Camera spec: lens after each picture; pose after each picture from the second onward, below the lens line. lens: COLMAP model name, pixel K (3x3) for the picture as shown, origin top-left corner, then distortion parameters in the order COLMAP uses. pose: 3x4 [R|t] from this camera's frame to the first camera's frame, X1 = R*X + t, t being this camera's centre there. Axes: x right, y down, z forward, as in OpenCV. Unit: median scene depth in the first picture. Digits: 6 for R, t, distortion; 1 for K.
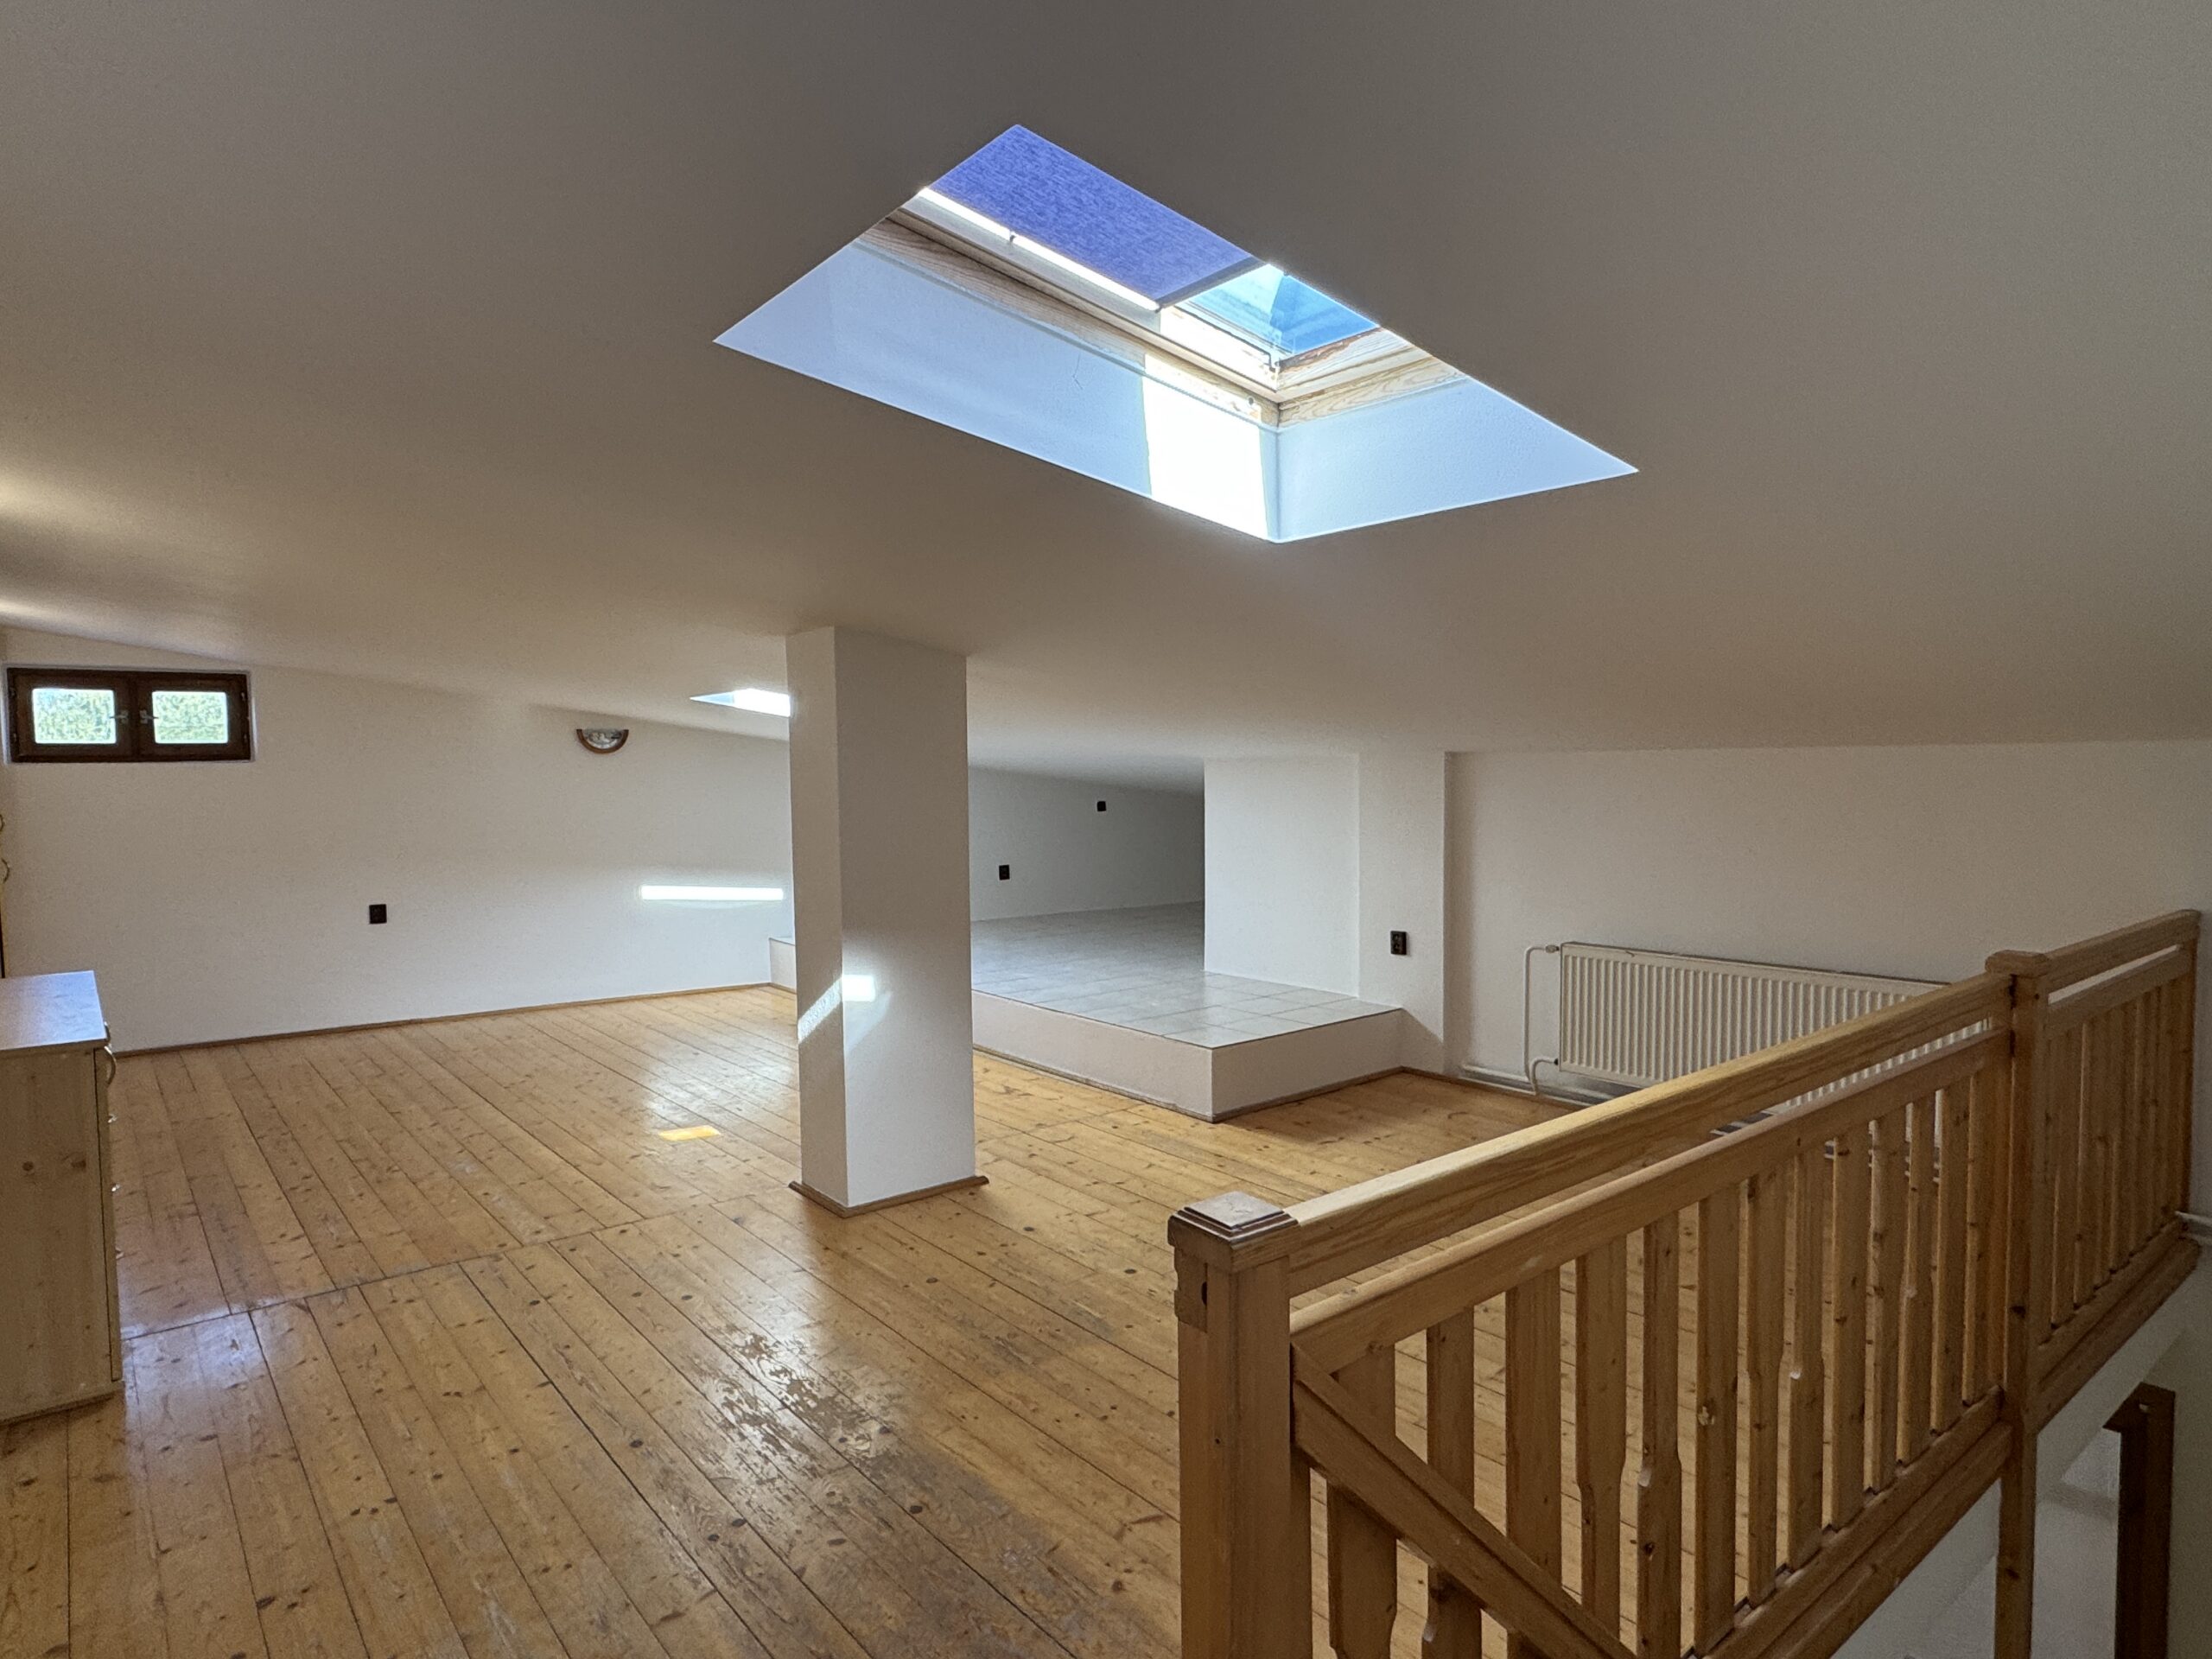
lens RADIAL K [[1269.0, 0, 1108.2], [0, 1269.0, 828.2], [0, 0, 1]] dist [-0.001662, -0.001387]
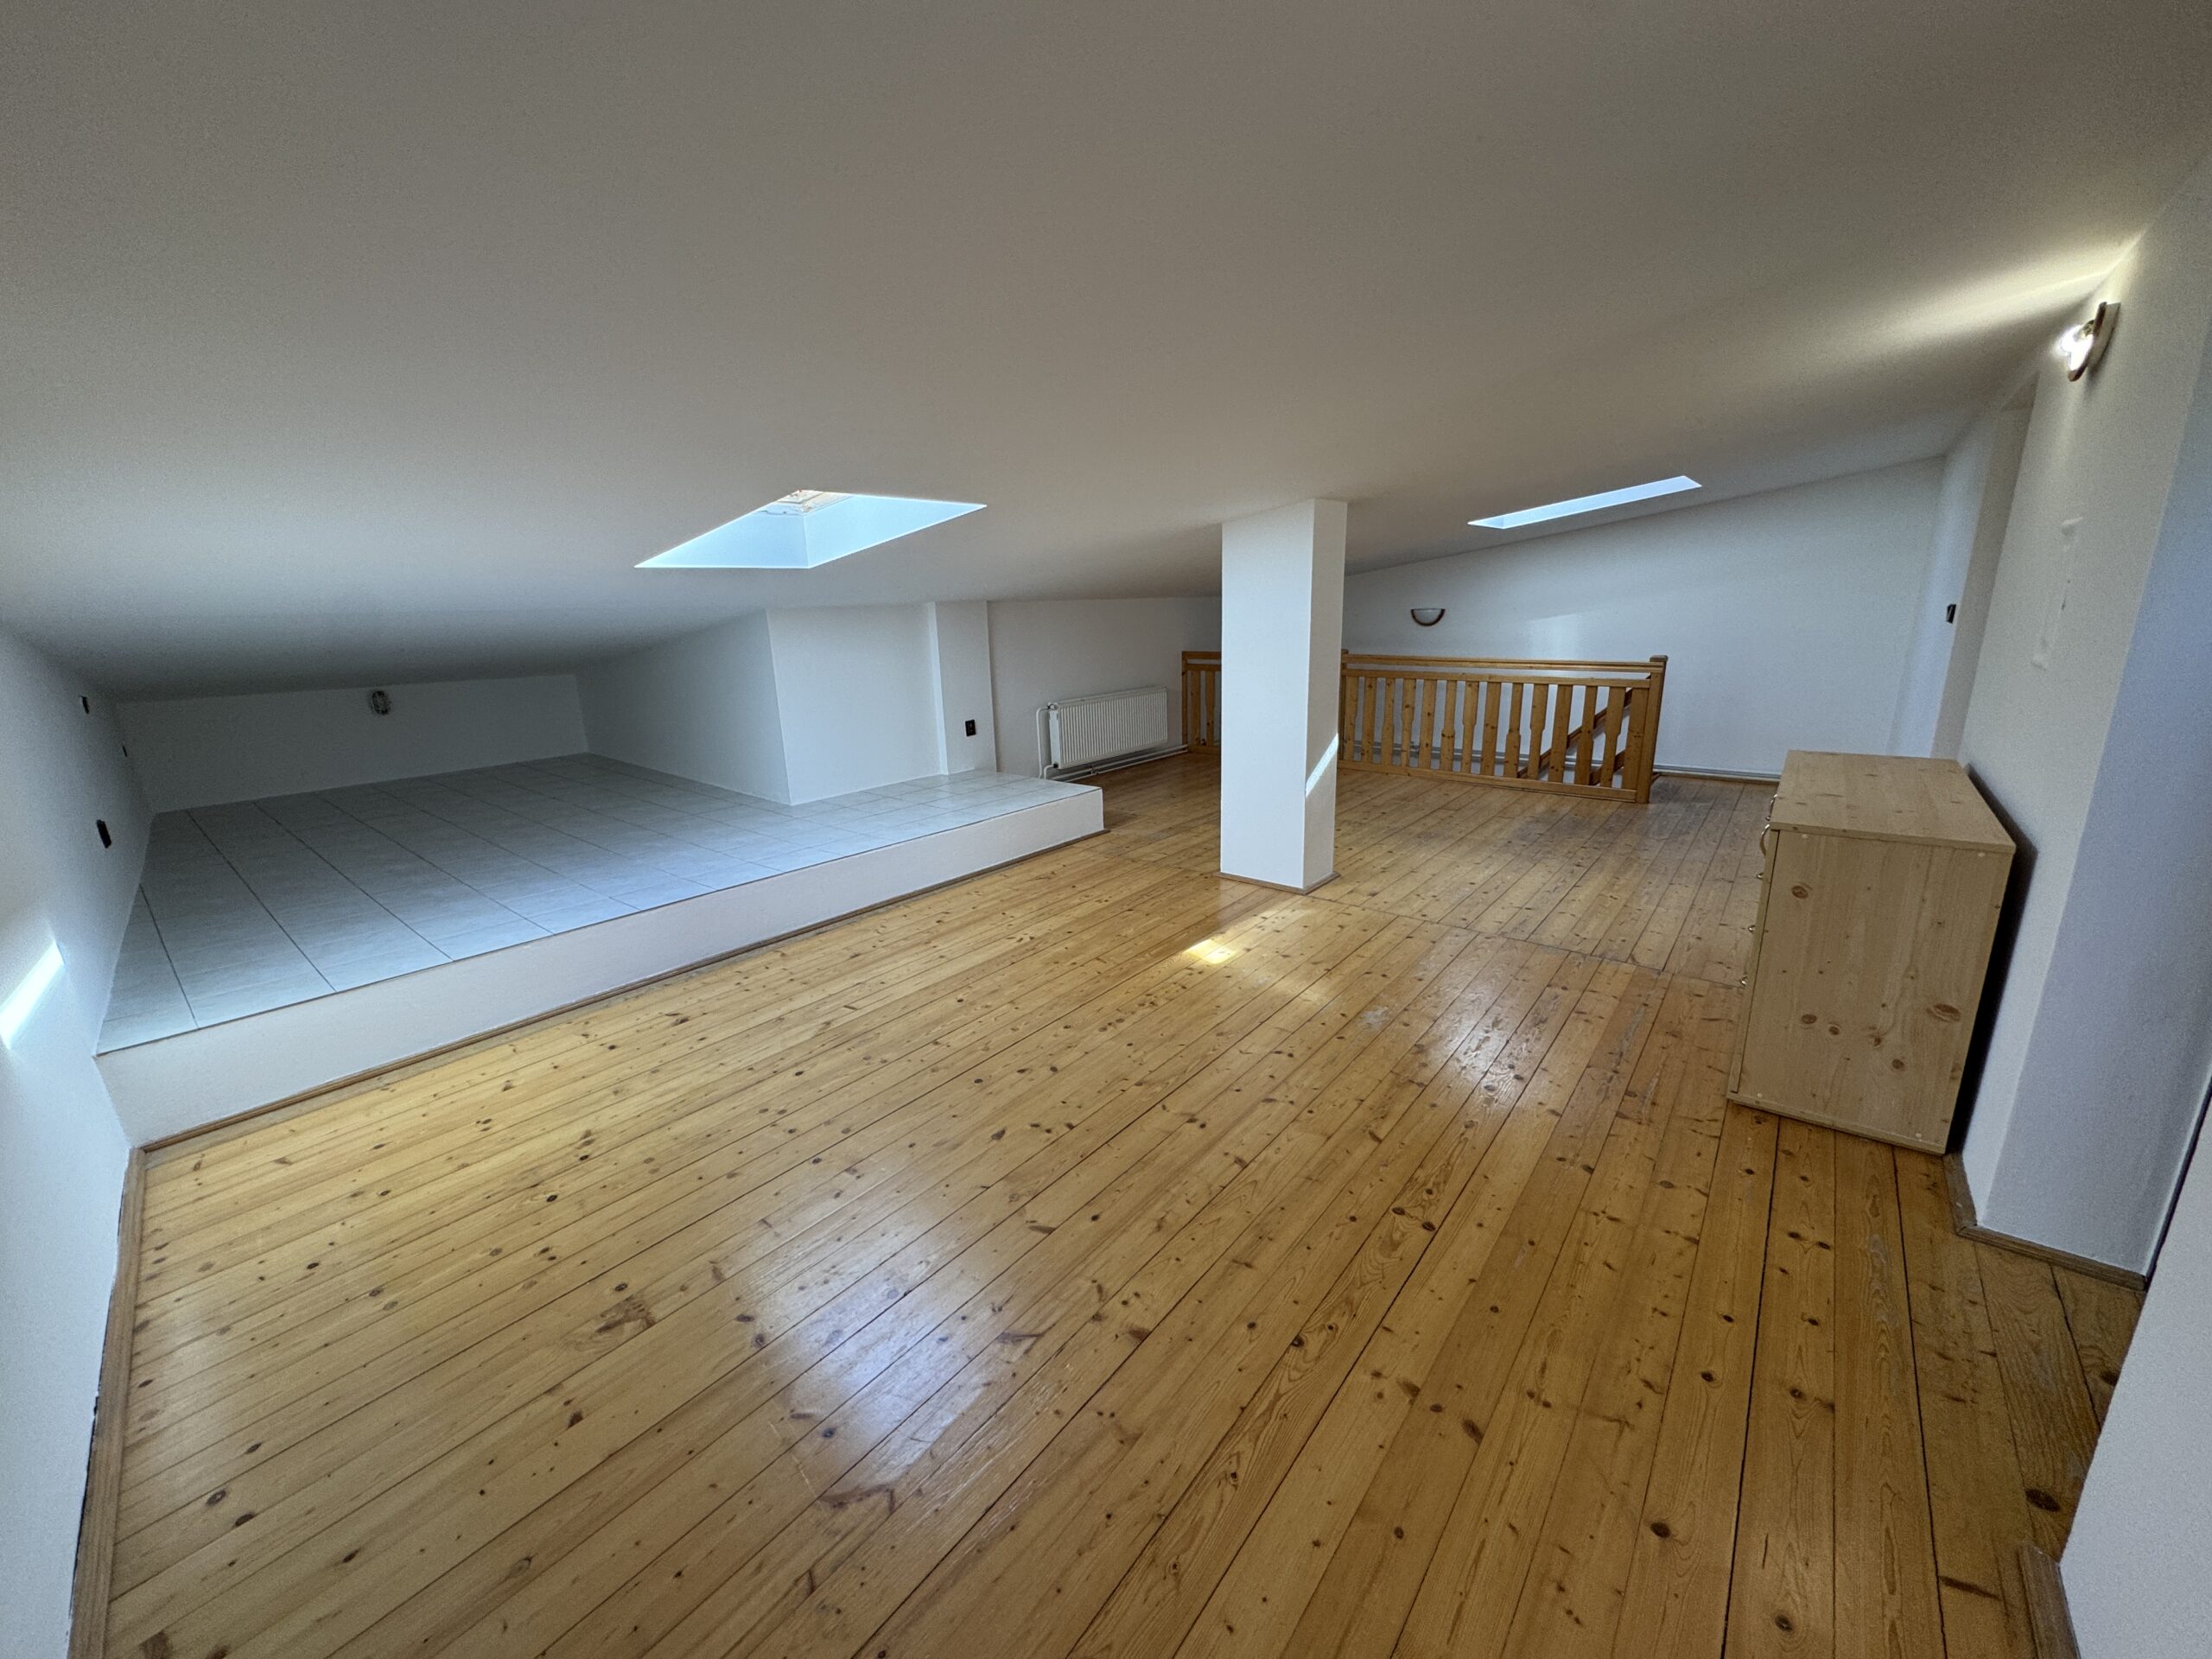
lens RADIAL K [[886.6, 0, 1109.1], [0, 886.6, 829.2], [0, 0, 1]] dist [-0.001281, -0.000255]
pose [[-0.203825, -0.229552, 0.951715, -1.079249], [0.084713, 0.964341, 0.250740, -0.059562], [-0.975335, 0.131730, -0.177111, 1.300294]]
